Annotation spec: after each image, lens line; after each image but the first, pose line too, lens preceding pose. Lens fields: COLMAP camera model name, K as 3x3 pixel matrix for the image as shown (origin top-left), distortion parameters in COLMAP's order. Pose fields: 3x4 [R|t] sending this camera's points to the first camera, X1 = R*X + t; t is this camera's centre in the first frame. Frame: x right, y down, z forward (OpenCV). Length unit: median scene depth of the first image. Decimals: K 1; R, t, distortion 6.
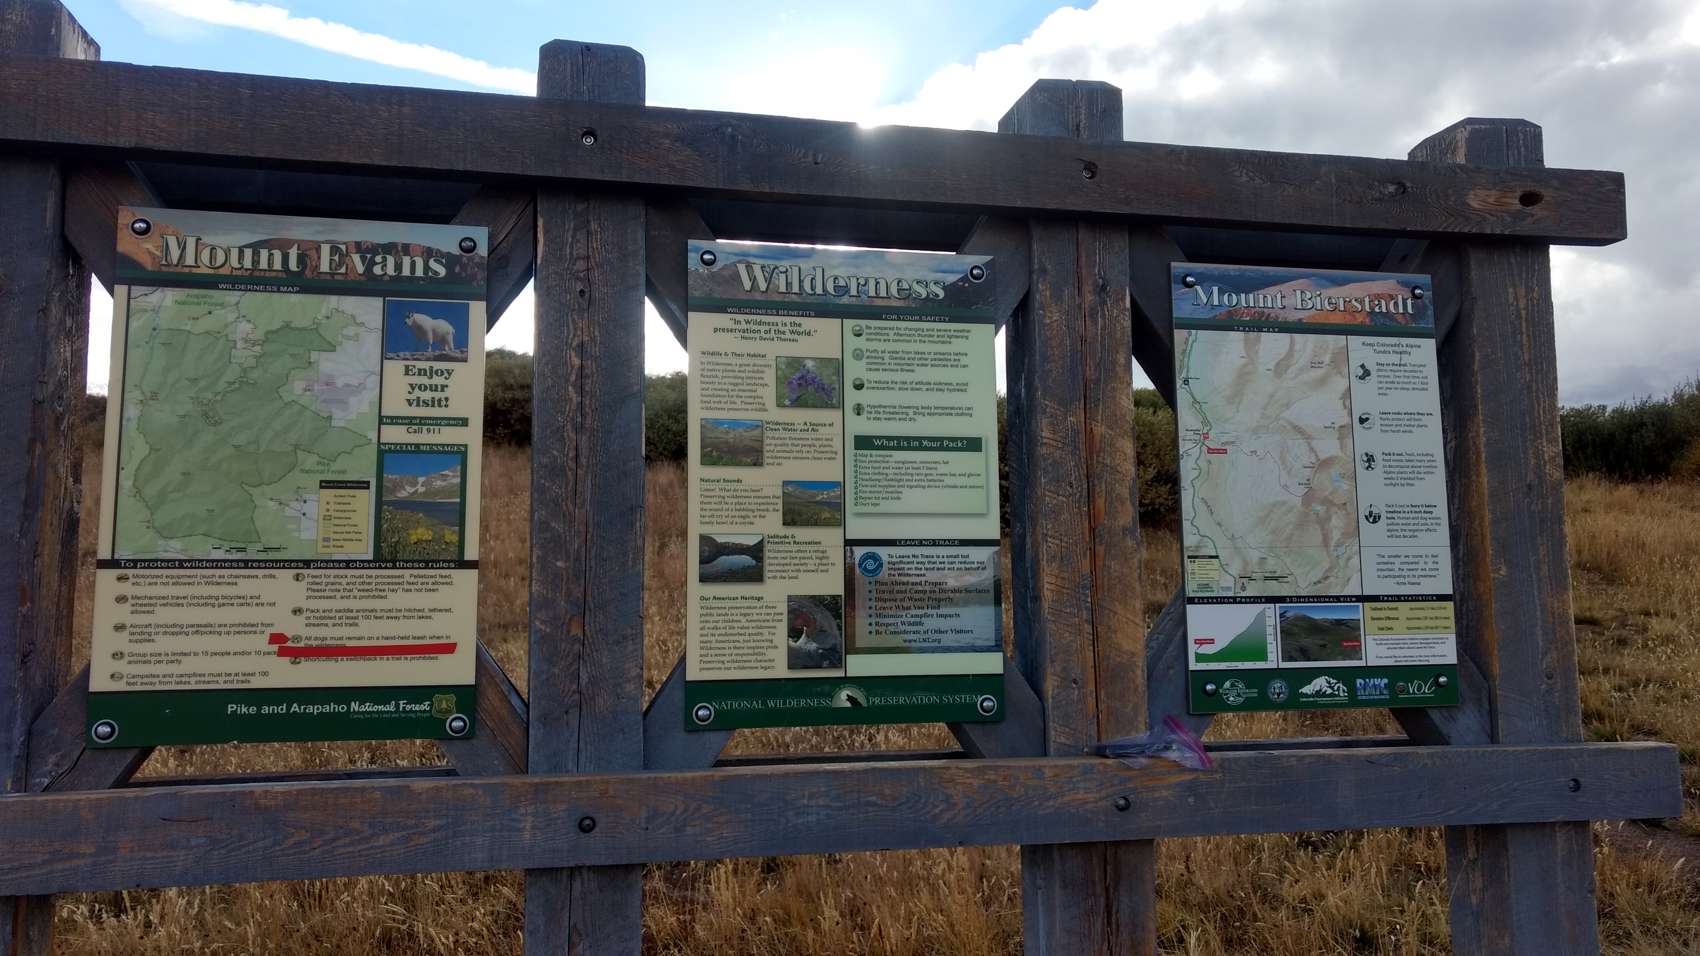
lens RADIAL K [[1333.1, 0, 836.4], [0, 1333.1, 471.1], [0, 0, 1]] dist [0.033738, -0.013467]
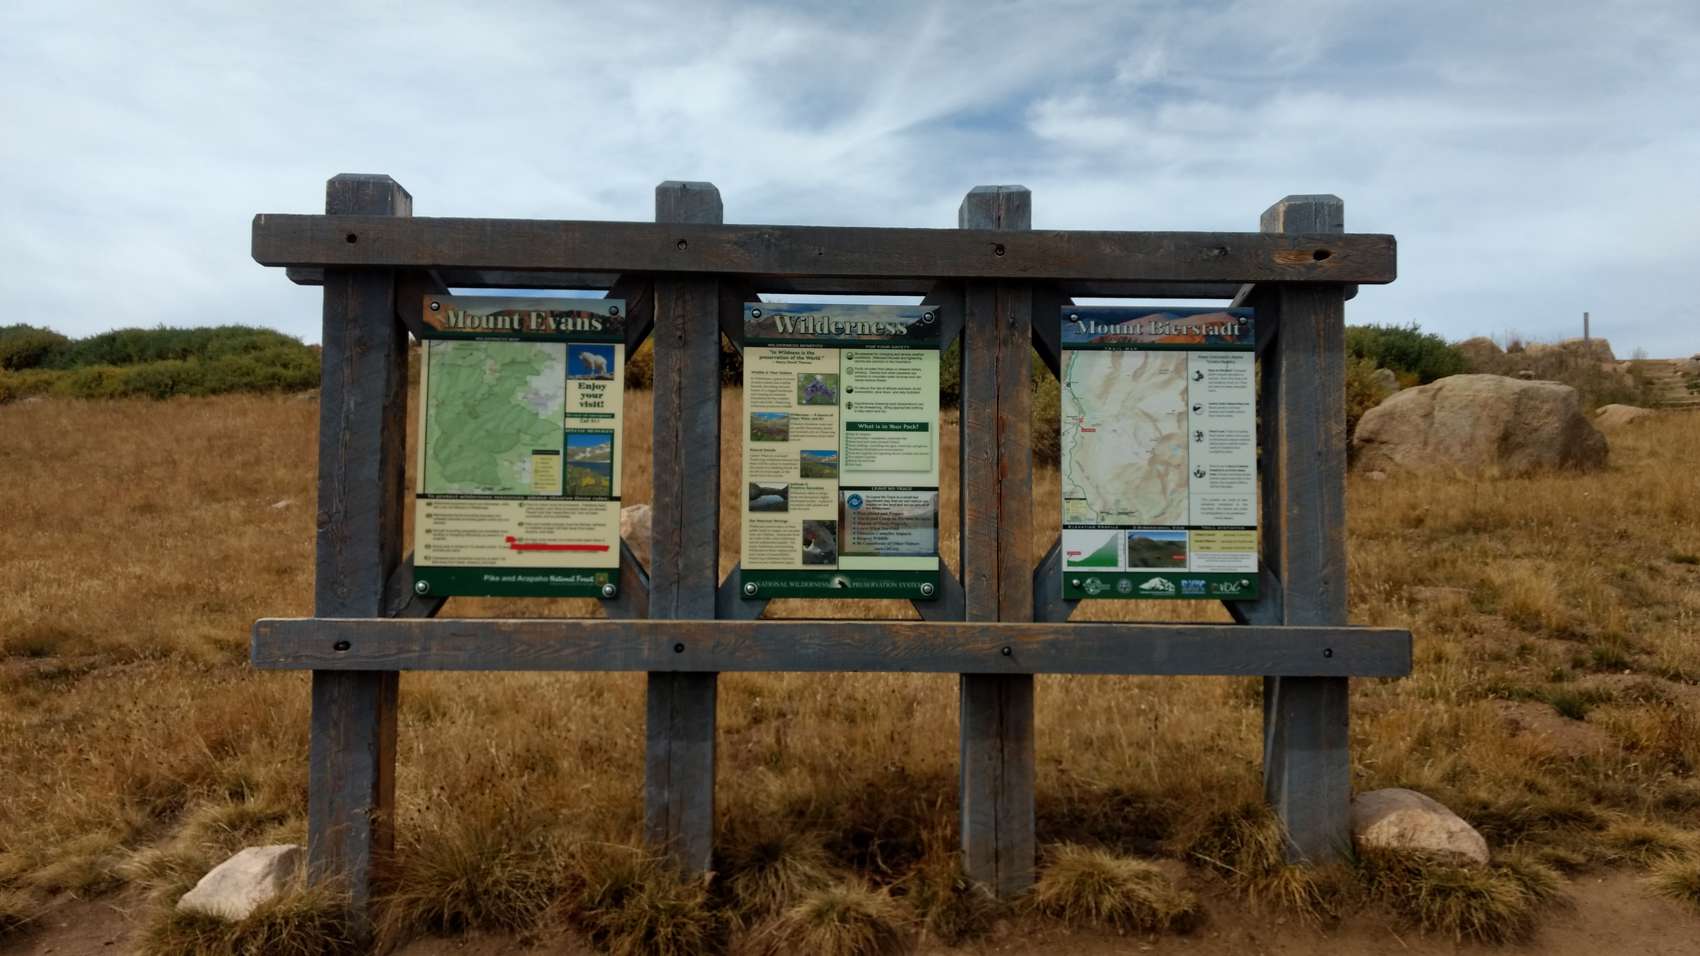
lens RADIAL K [[1352.0, 0, 828.6], [0, 1352.0, 477.2], [0, 0, 1]] dist [0.115481, -0.251470]
pose [[0.984373, 0.009285, -0.175851, 0.284218], [0.000952, 0.998314, 0.058039, -0.055505], [0.176093, -0.057300, 0.982704, -0.626116]]
